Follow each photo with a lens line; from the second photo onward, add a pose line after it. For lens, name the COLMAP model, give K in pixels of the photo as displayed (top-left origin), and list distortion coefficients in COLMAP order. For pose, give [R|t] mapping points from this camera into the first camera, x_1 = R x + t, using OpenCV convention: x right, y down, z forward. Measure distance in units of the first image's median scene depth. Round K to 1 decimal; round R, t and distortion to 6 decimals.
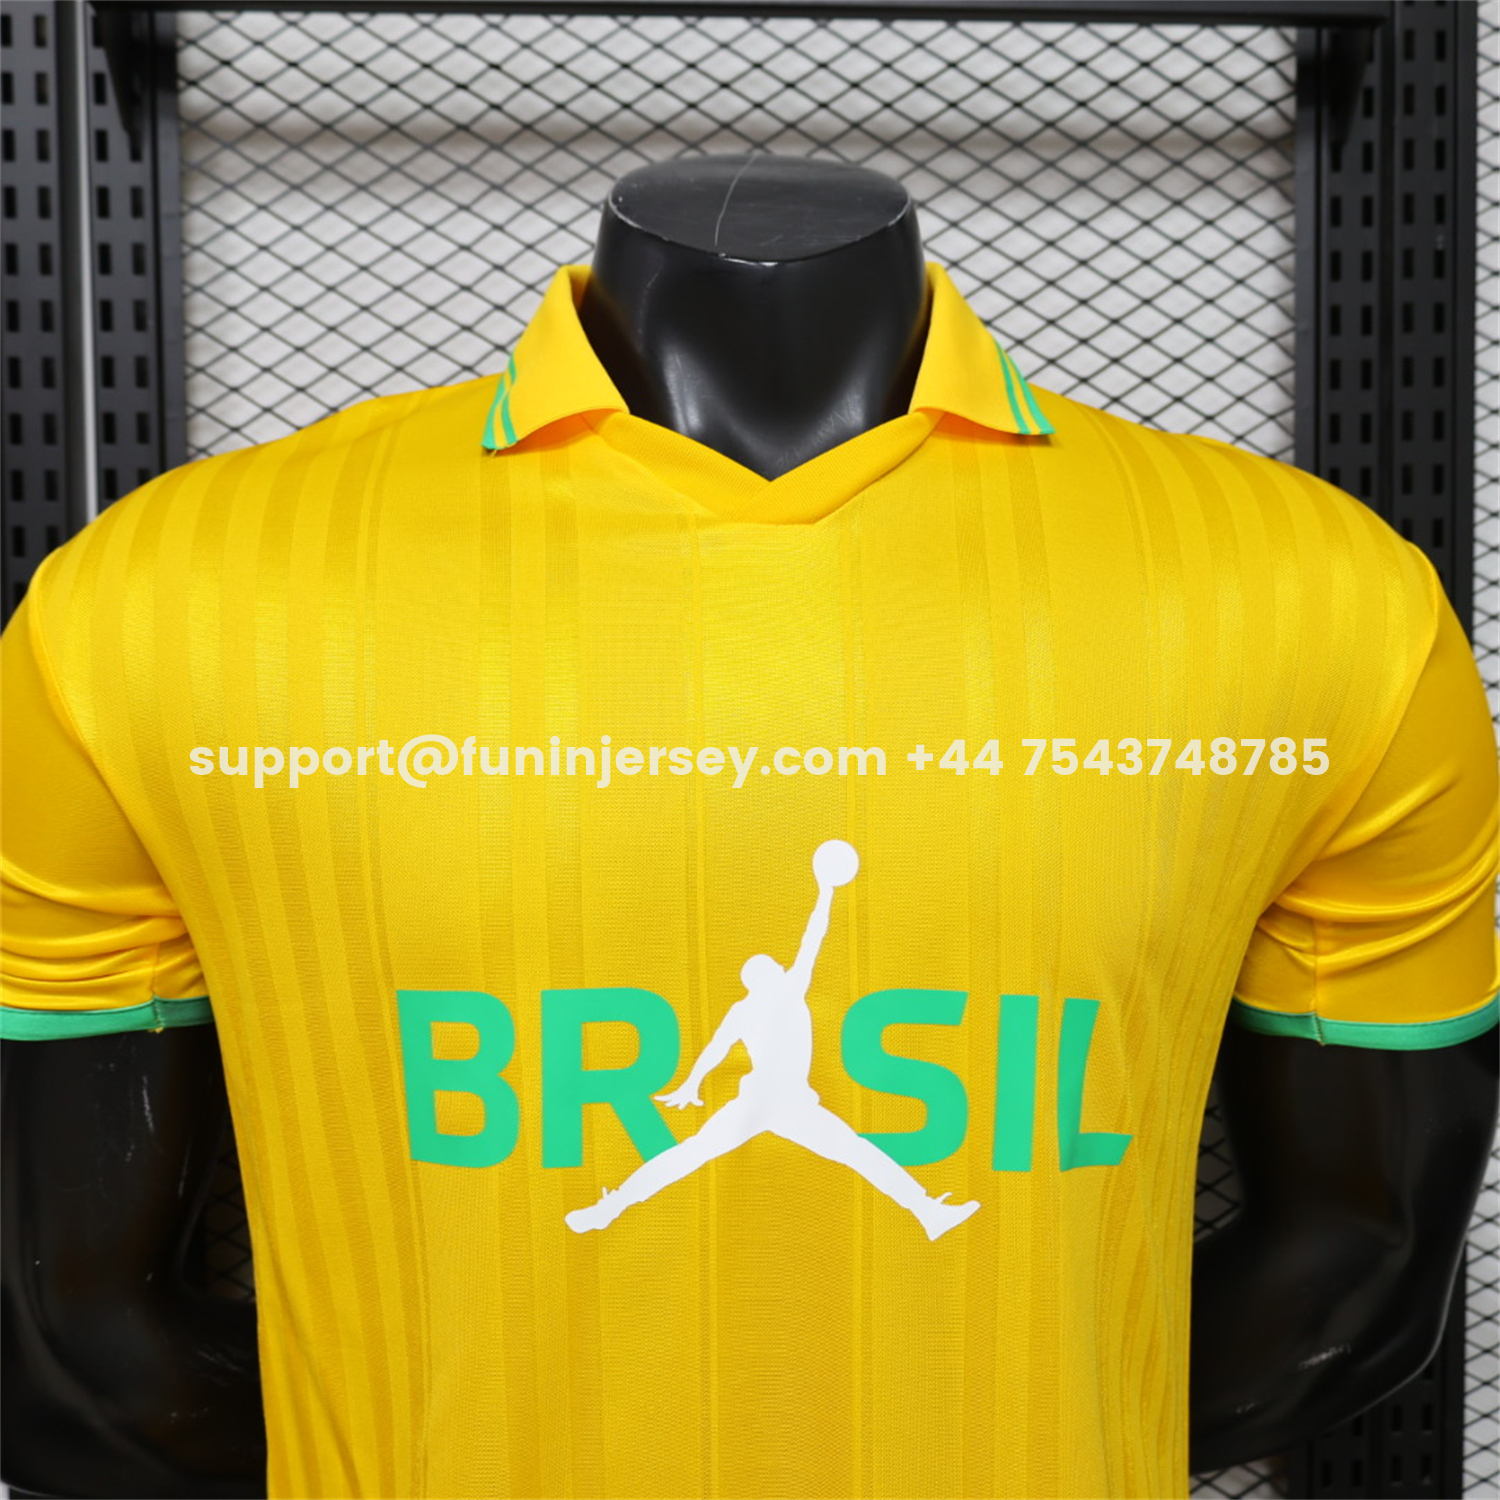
lens RADIAL K [[2294.2, 0, 755.2], [0, 2294.2, 752.7], [0, 0, 1]] dist [0.164661, 0.000000]
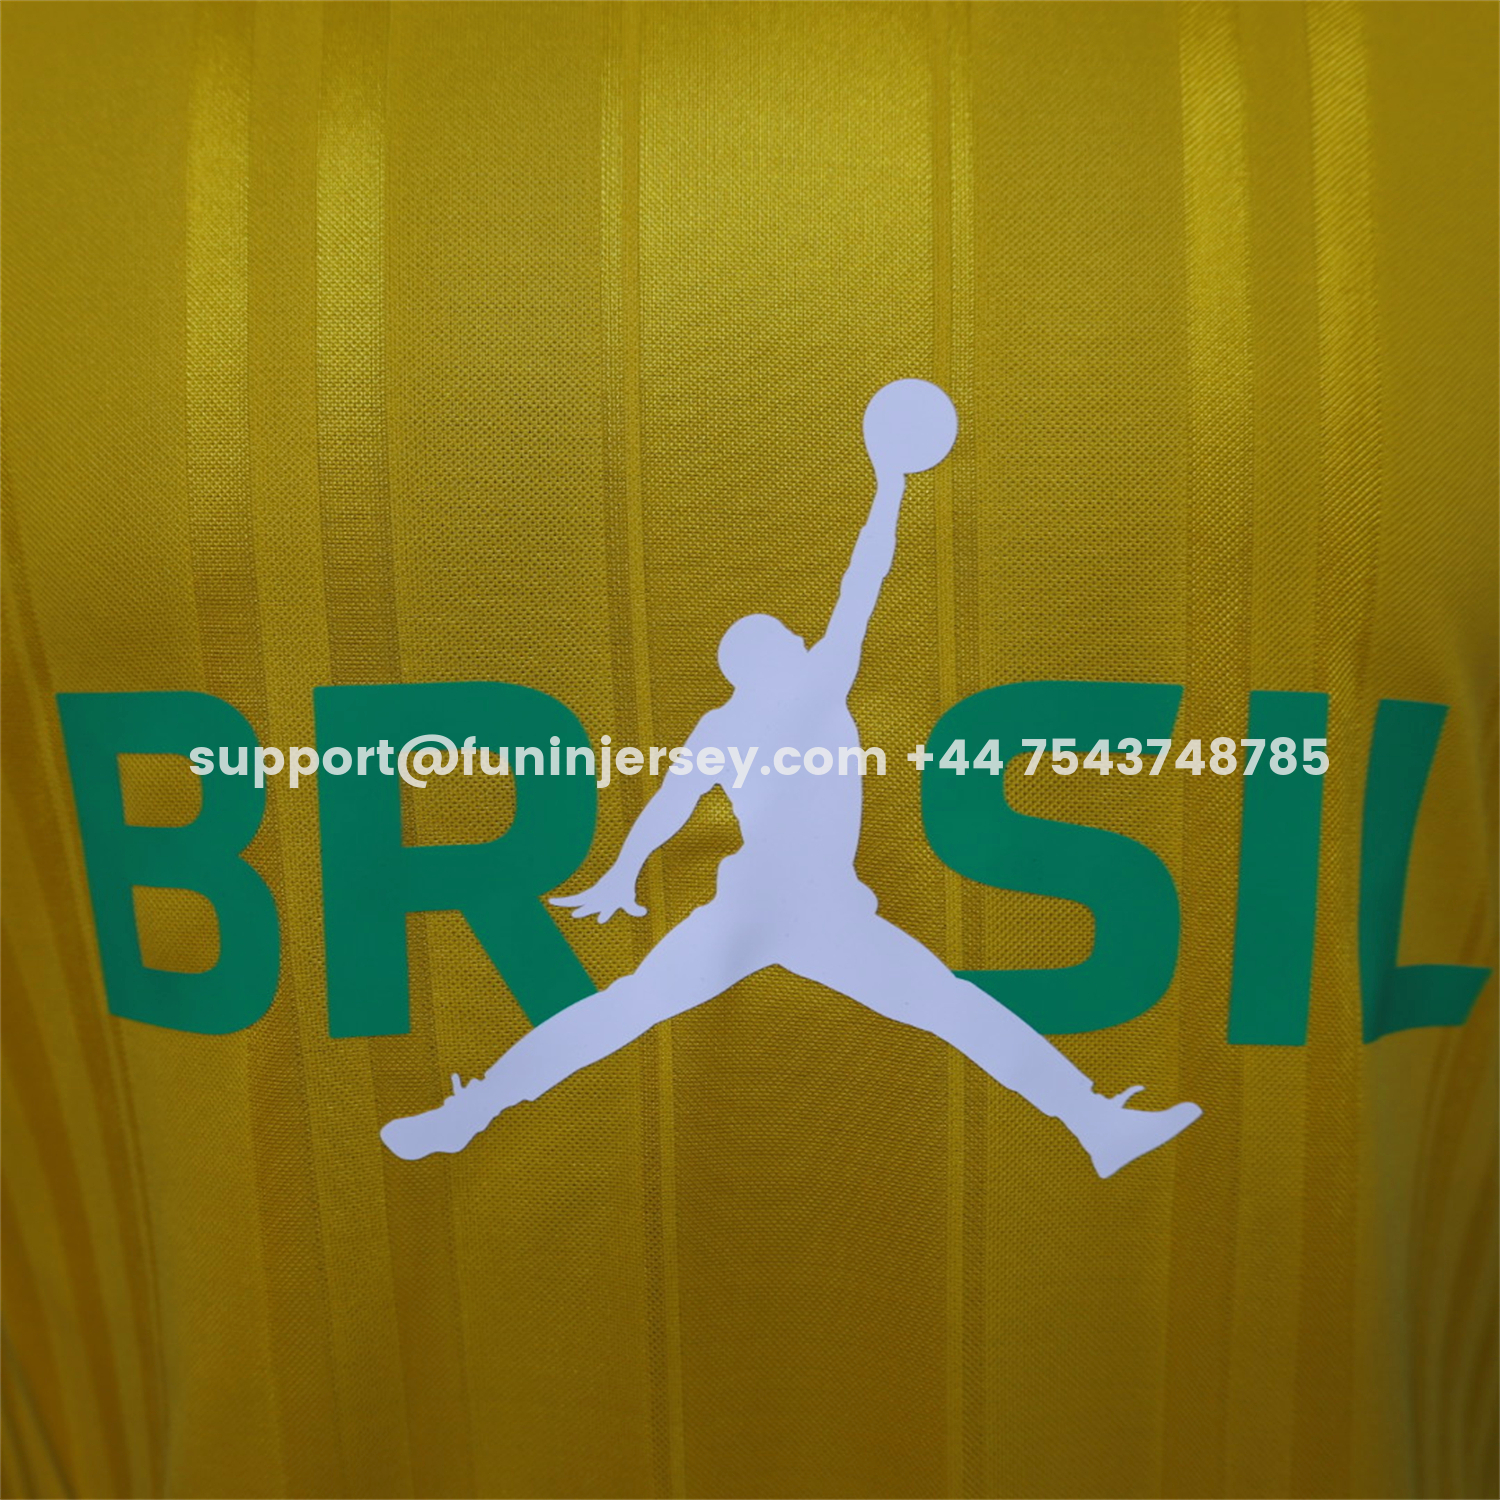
lens RADIAL K [[2294.2, 0, 746.5], [0, 2294.2, 744.6], [0, 0, 1]] dist [0.164661, 0.000000]
pose [[0.998818, -0.004887, -0.048369, 0.023665], [0.009305, 0.995759, 0.091525, 0.070336], [0.047717, -0.091867, 0.994627, 0.505749]]
